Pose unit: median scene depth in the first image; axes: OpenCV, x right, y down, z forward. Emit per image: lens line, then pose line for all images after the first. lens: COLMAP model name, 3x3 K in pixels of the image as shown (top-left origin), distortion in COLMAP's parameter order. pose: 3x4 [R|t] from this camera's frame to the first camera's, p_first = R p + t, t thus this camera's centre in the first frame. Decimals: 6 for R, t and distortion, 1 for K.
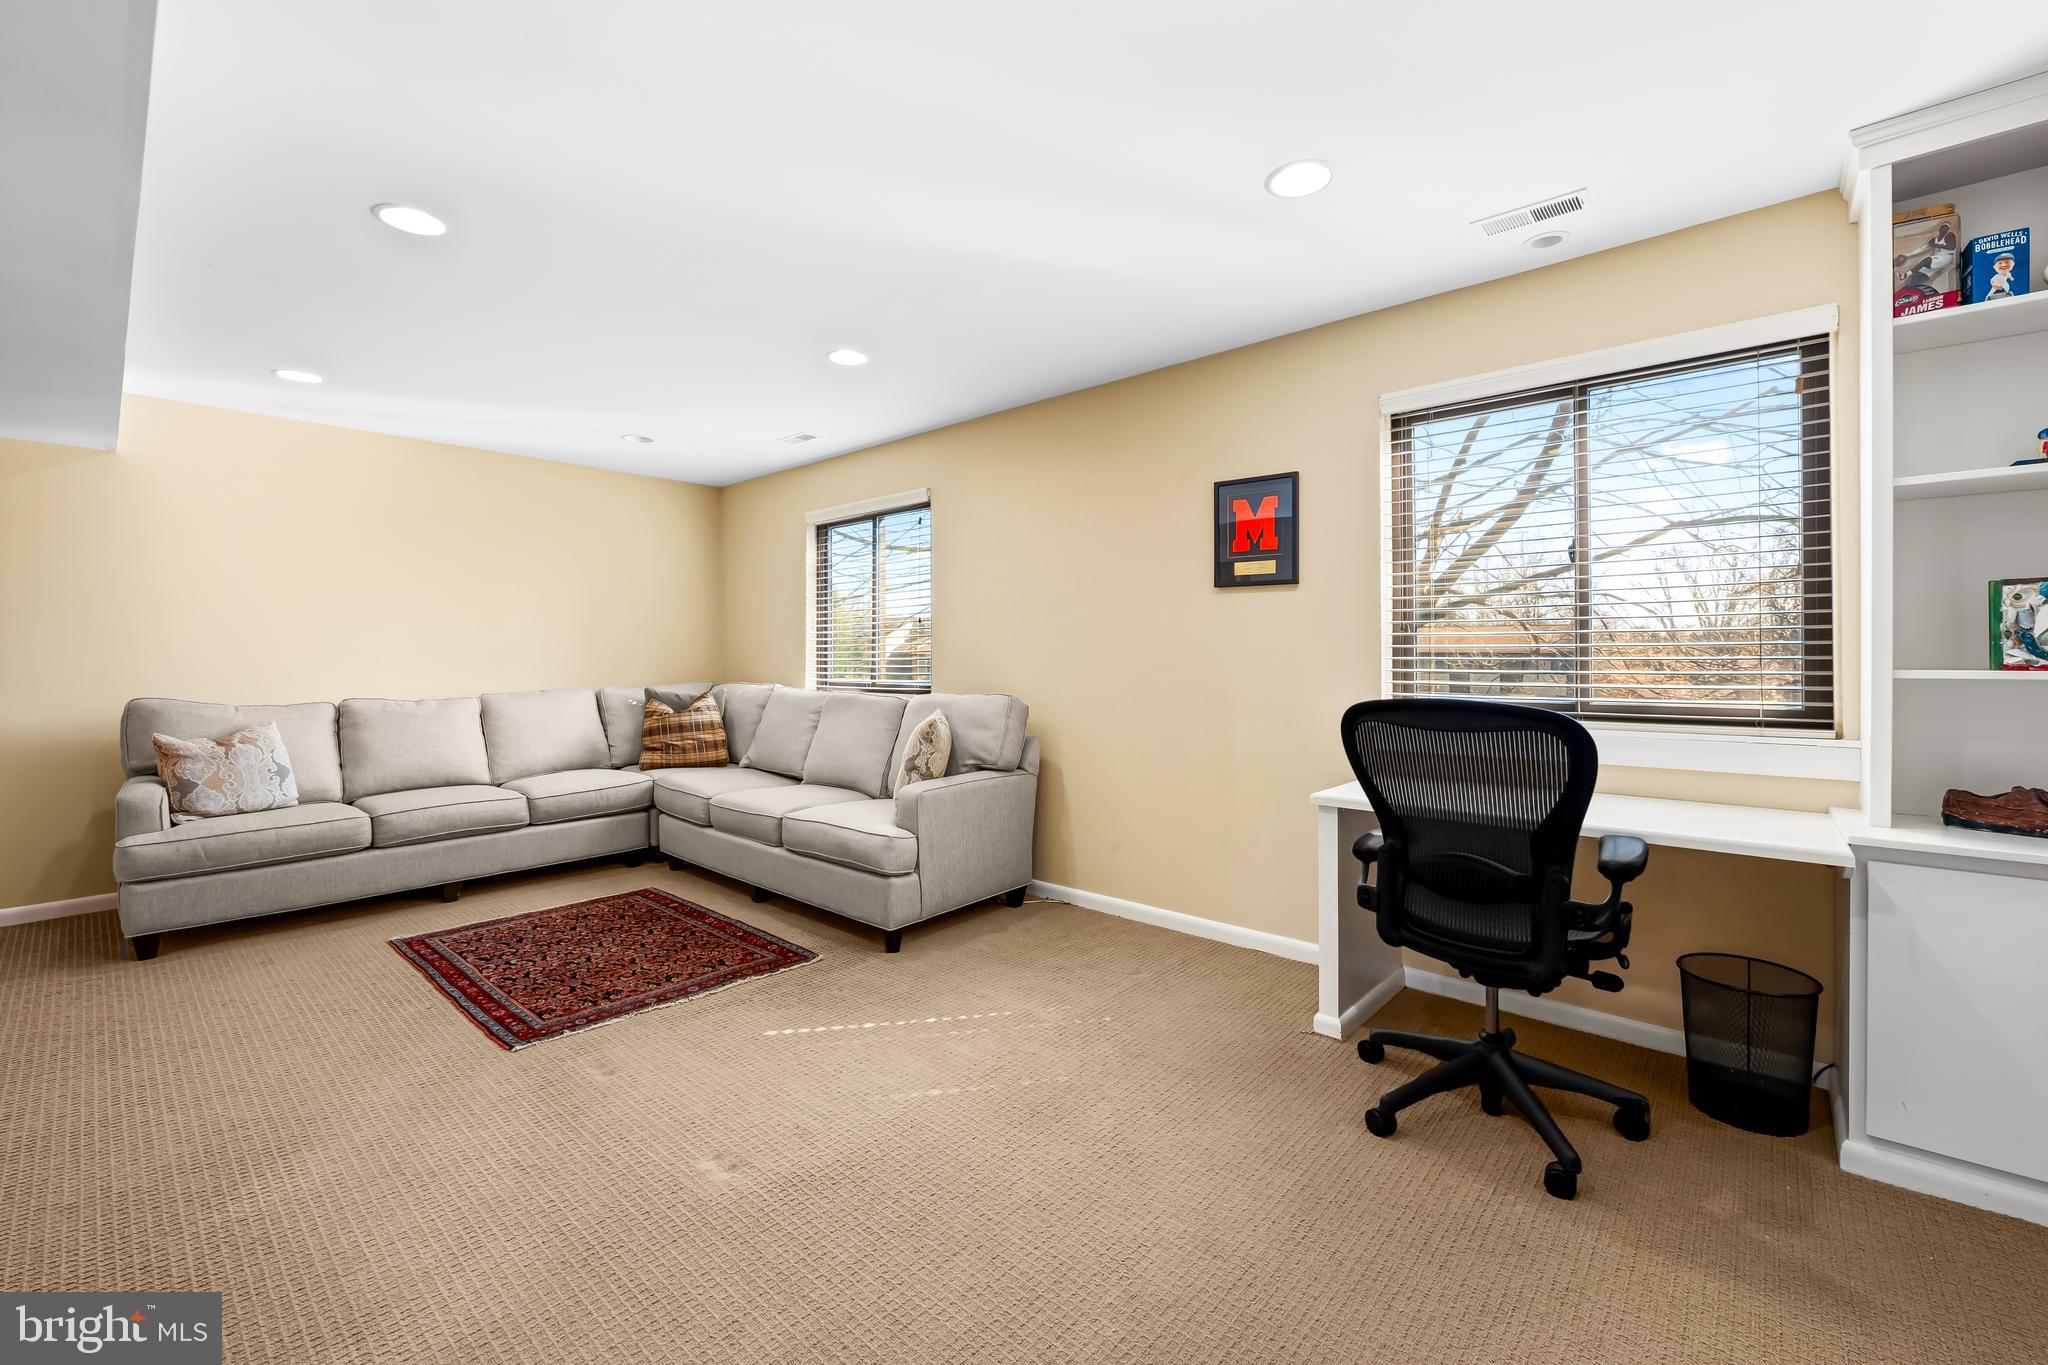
lens RADIAL K [[839.1, 0, 1024.0], [0, 839.1, 652.4], [0, 0, 1]] dist [-0.002391, -0.000670]
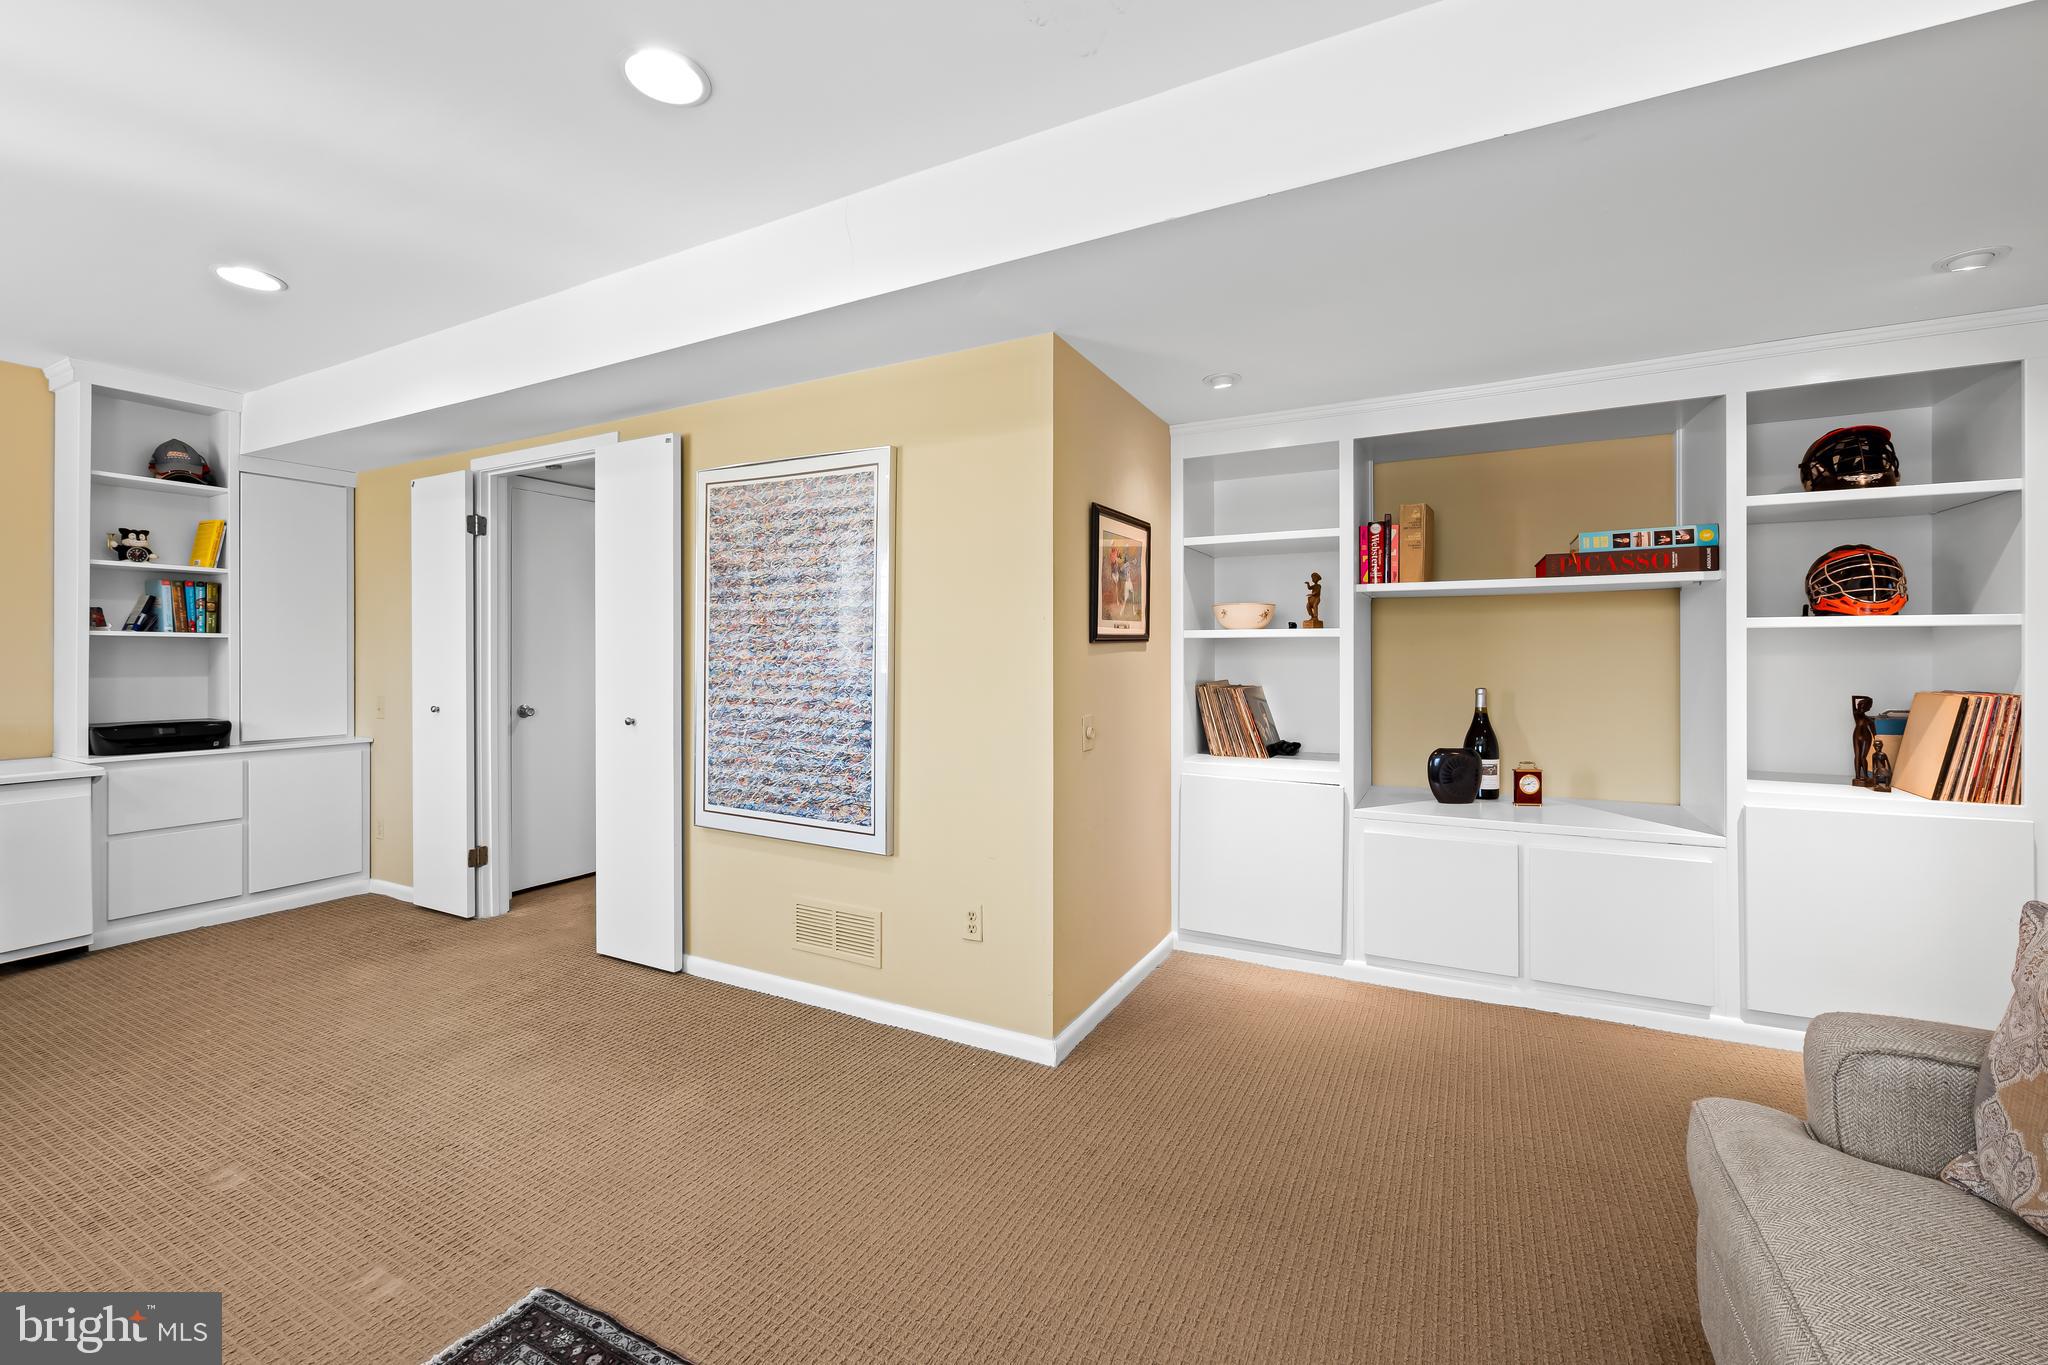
lens RADIAL K [[839.1, 0, 1024.0], [0, 839.1, 652.4], [0, 0, 1]] dist [-0.002391, -0.000670]
pose [[-0.970339, 0.008372, -0.241603, -0.612720], [0.008555, 0.999963, 0.000291, 0.008335], [0.241596, -0.001785, -0.970375, 1.273866]]
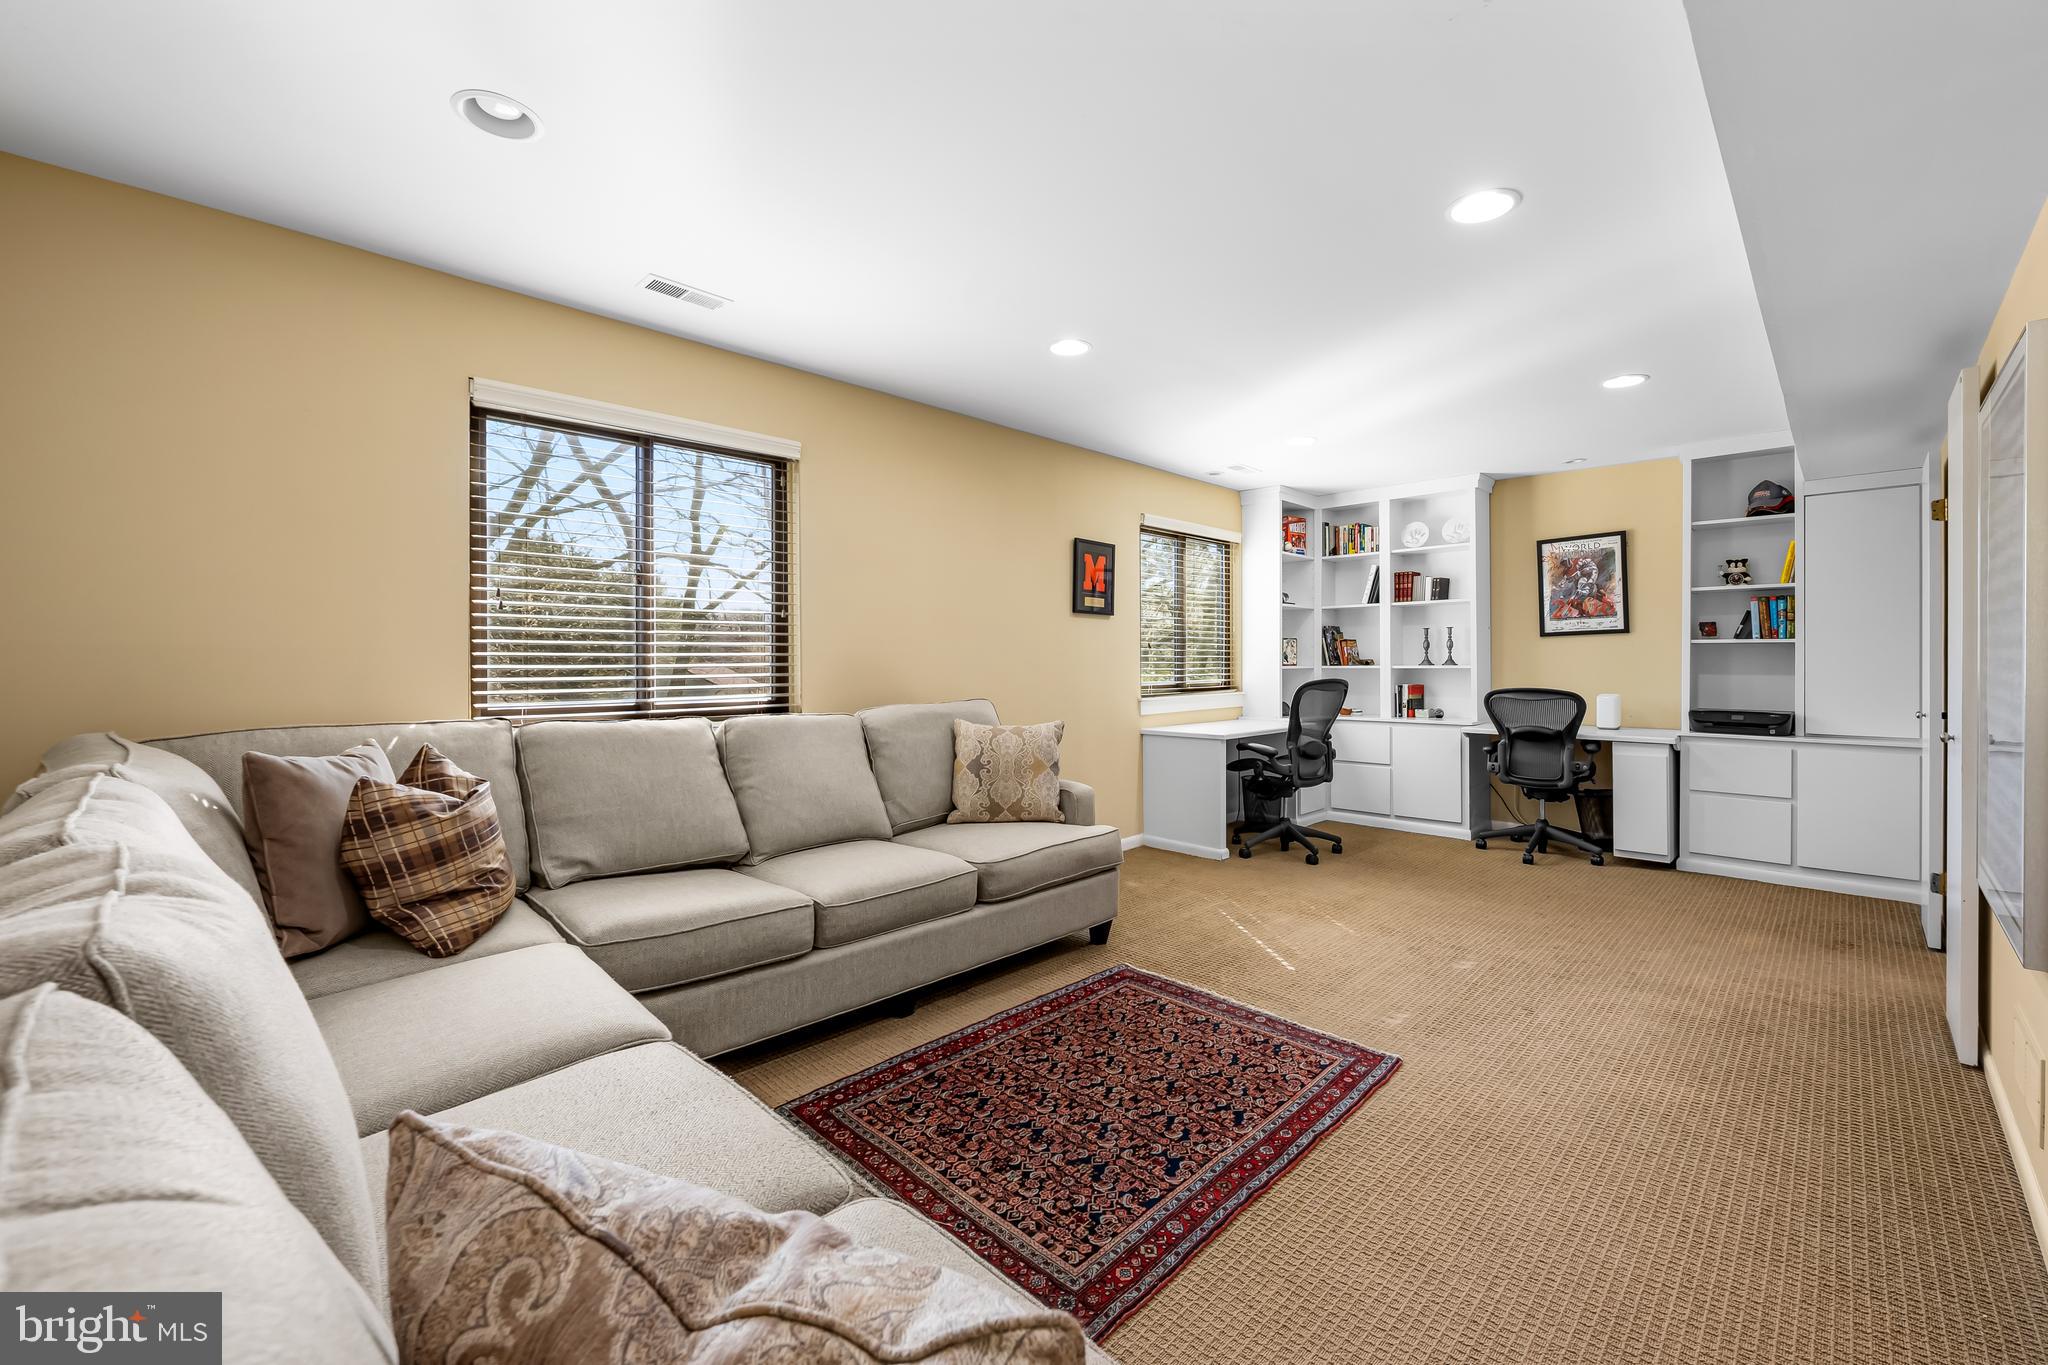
lens RADIAL K [[833.9, 0, 1029.6], [0, 833.9, 669.6], [0, 0, 1]] dist [-0.002394, -0.000112]
pose [[0.047648, -0.002697, 0.998861, -1.208668], [0.004462, 0.999987, 0.002487, 0.013785], [-0.998854, 0.004338, 0.047659, 1.048383]]
